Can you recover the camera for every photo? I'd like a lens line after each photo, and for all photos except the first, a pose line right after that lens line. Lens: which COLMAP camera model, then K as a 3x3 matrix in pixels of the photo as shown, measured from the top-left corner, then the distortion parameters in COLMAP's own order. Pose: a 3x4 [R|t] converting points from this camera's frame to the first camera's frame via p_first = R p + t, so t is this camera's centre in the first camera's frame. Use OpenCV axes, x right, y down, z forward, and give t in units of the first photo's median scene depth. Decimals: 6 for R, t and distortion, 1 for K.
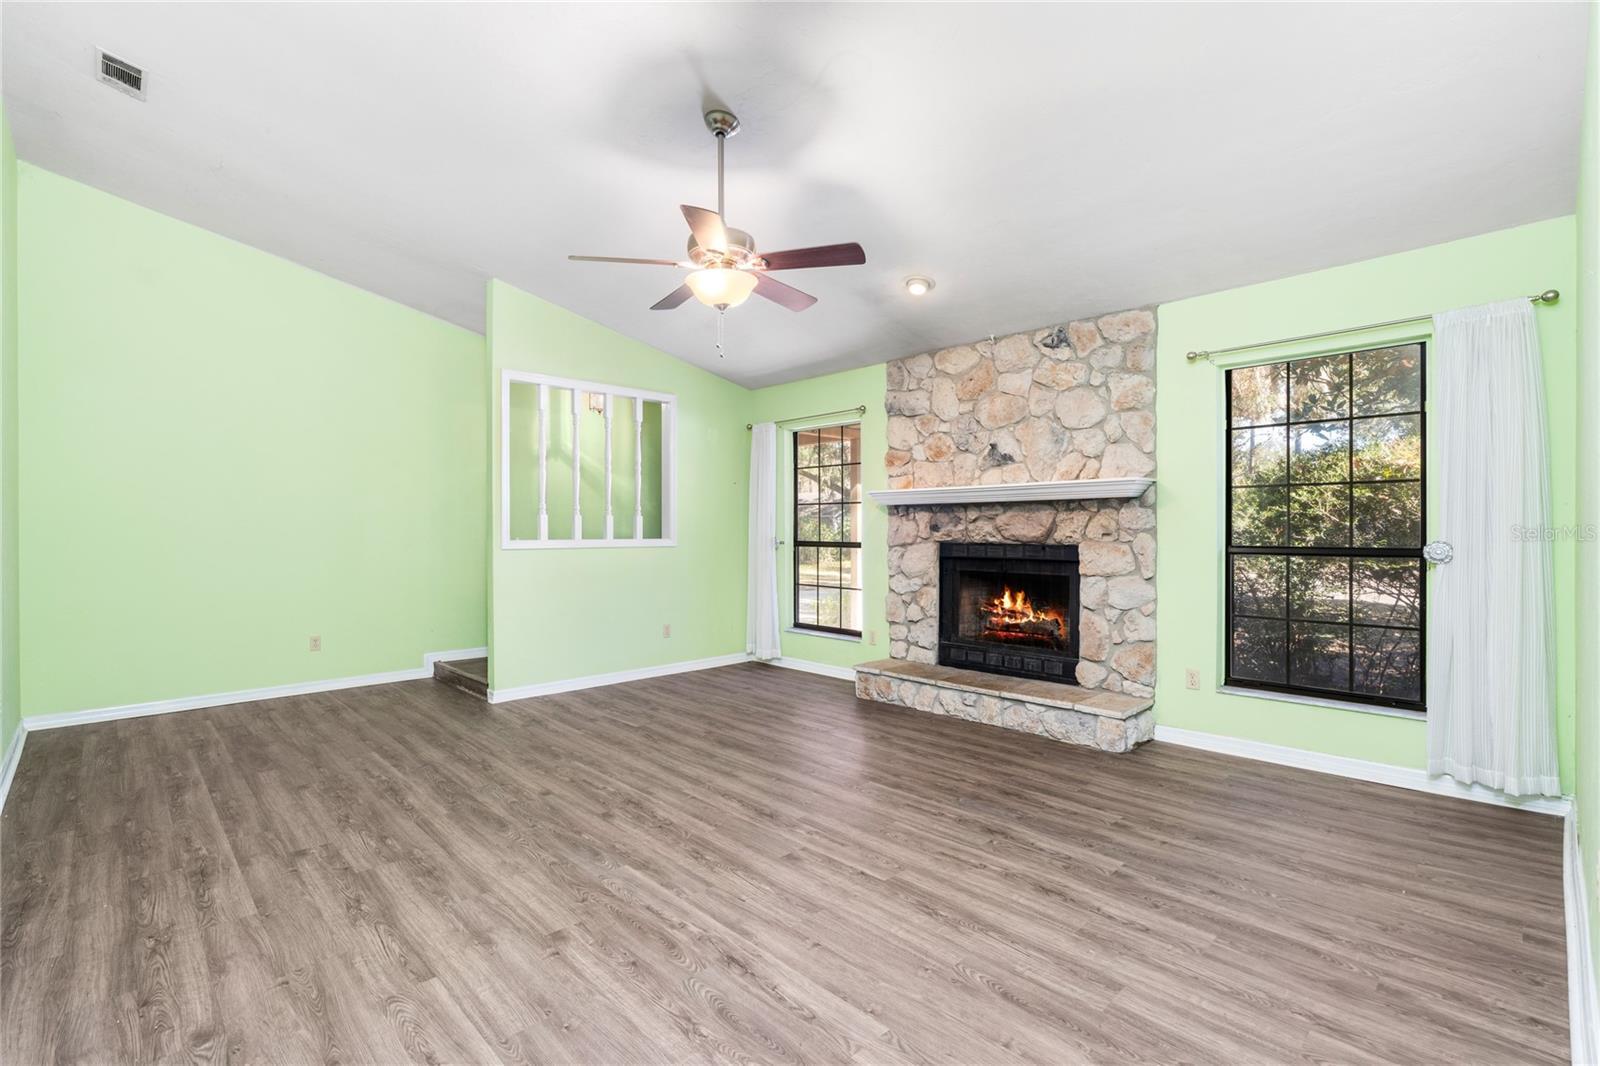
lens RADIAL K [[737.9, 0, 800.2], [0, 737.9, 529.9], [0, 0, 1]] dist [-0.005140, 0.003798]
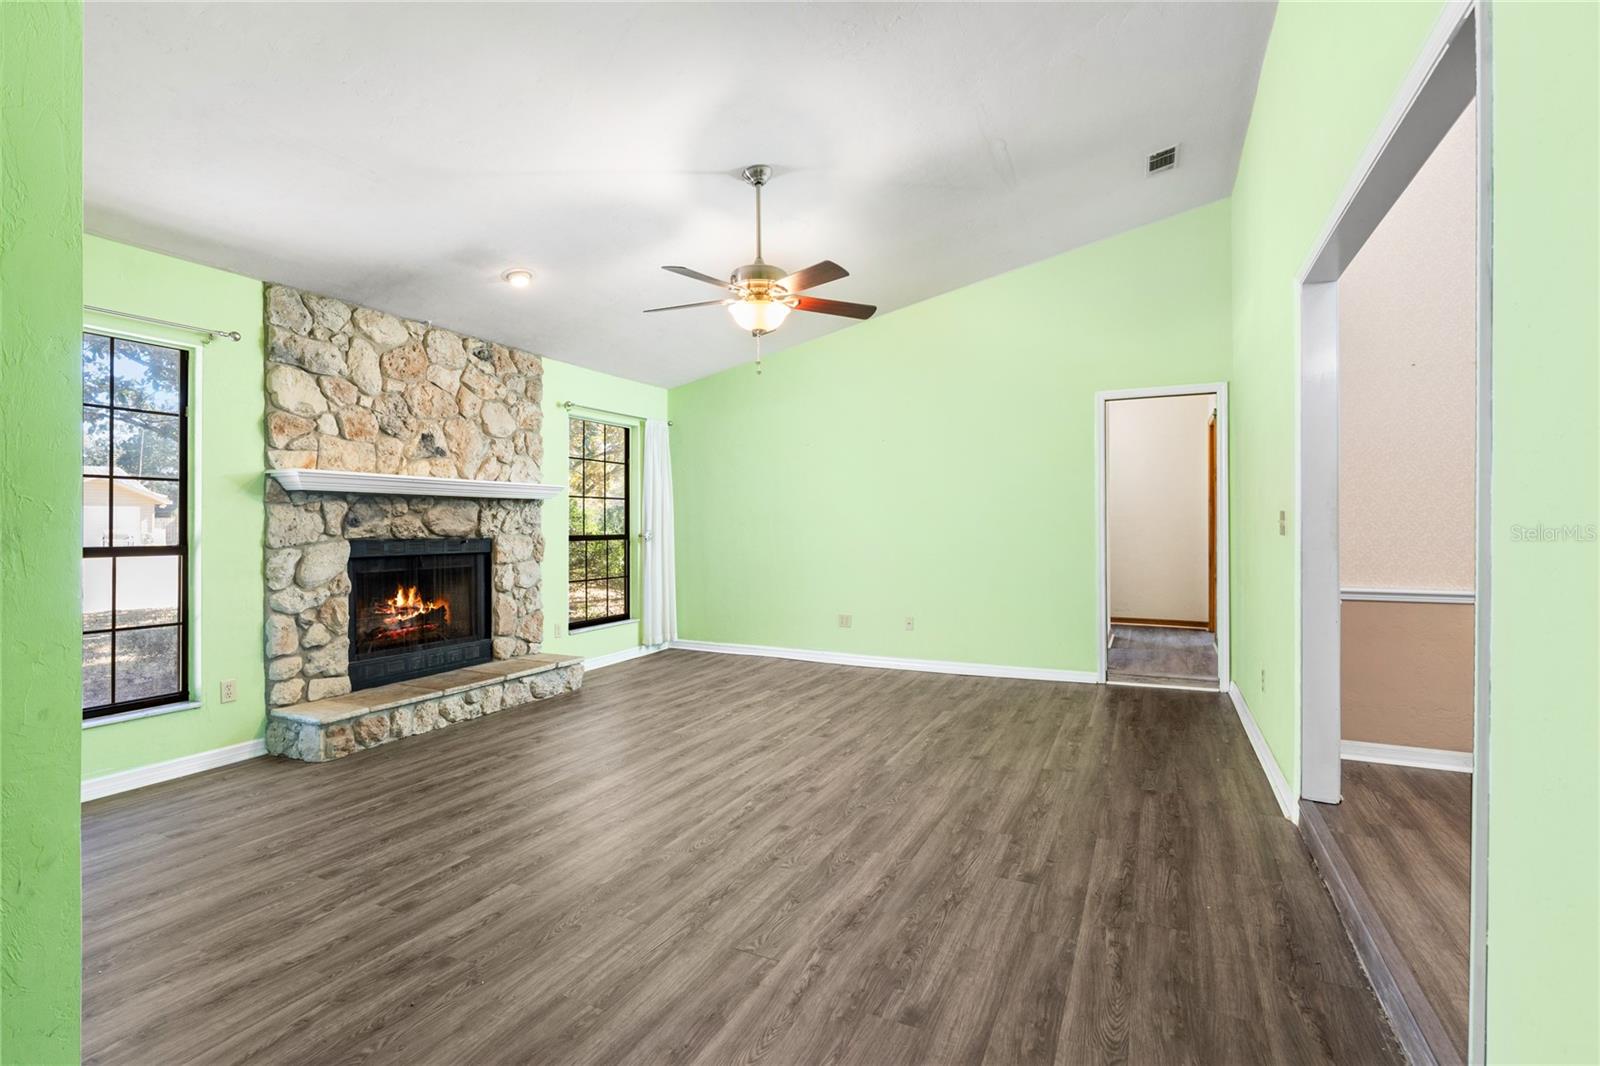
lens RADIAL K [[737.9, 0, 799.0], [0, 737.9, 523.8], [0, 0, 1]] dist [-0.005140, 0.003798]
pose [[-0.352953, 0.004477, 0.935630, -0.925220], [0.004290, 0.999986, -0.003167, 0.004454], [-0.935631, 0.002896, -0.352967, 1.026887]]
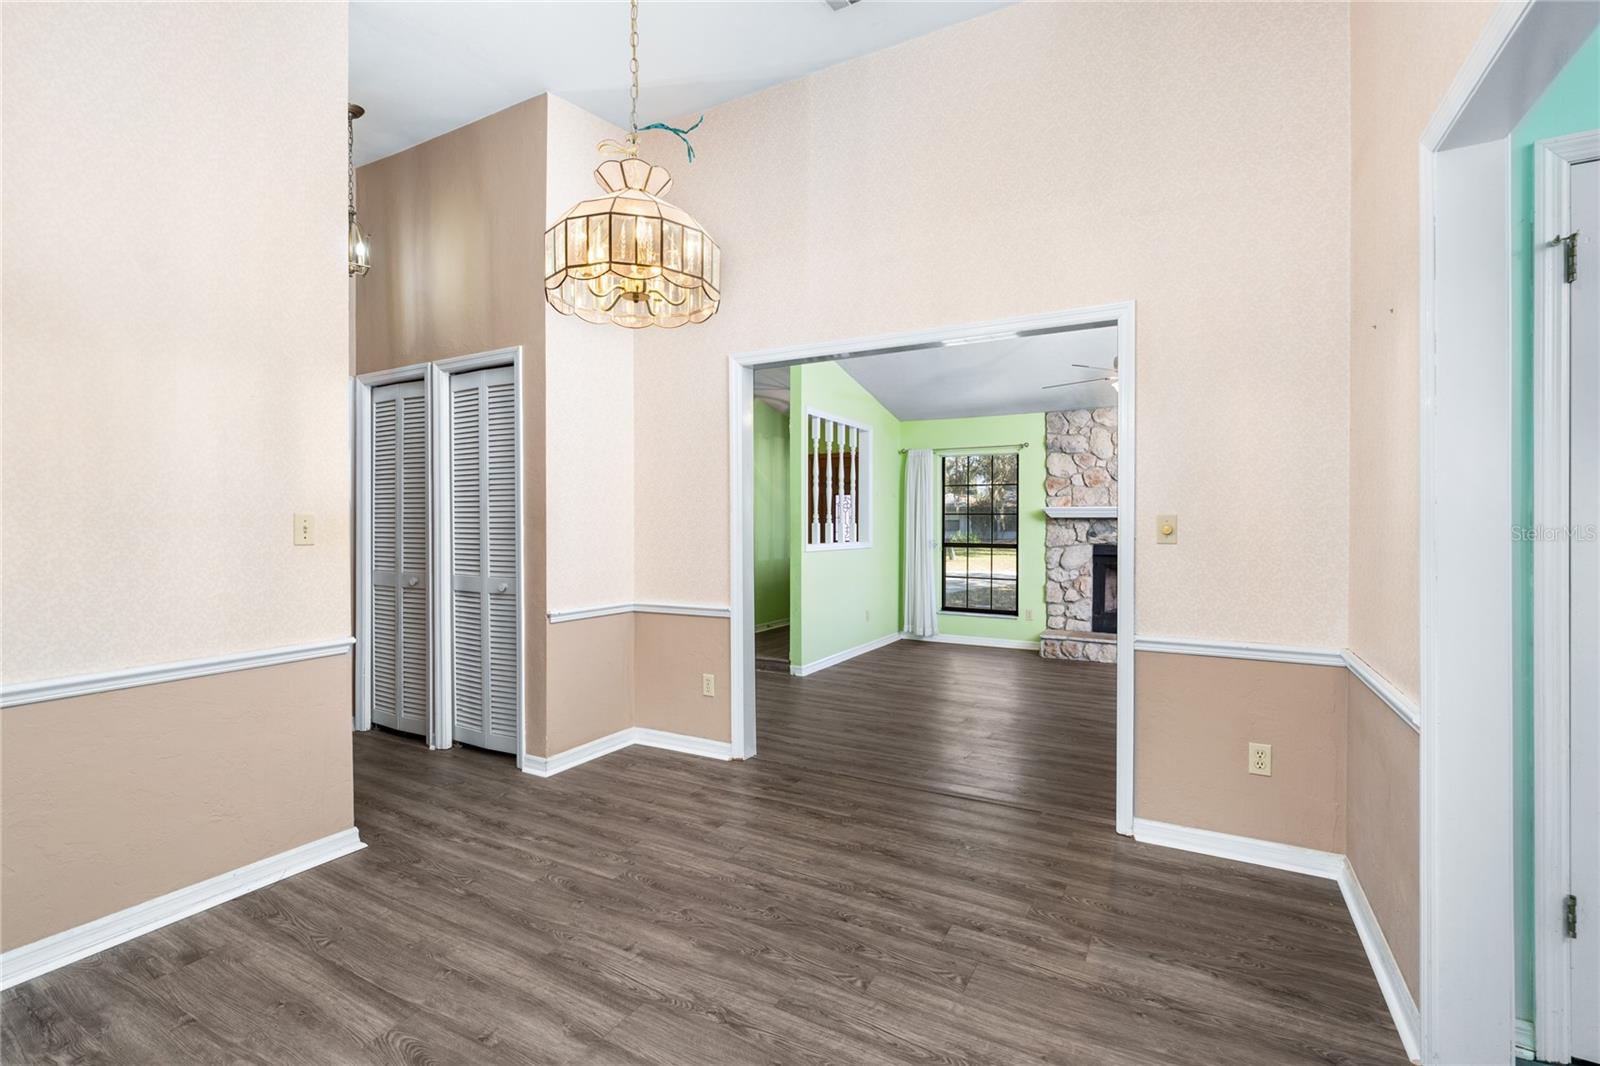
lens RADIAL K [[737.9, 0, 794.8], [0, 737.9, 527.2], [0, 0, 1]] dist [-0.005140, 0.003798]
pose [[0.956647, 0.000994, 0.291250, -0.955614], [-0.002437, 0.999986, 0.004591, -0.026488], [-0.291241, -0.005102, 0.956636, -0.222876]]
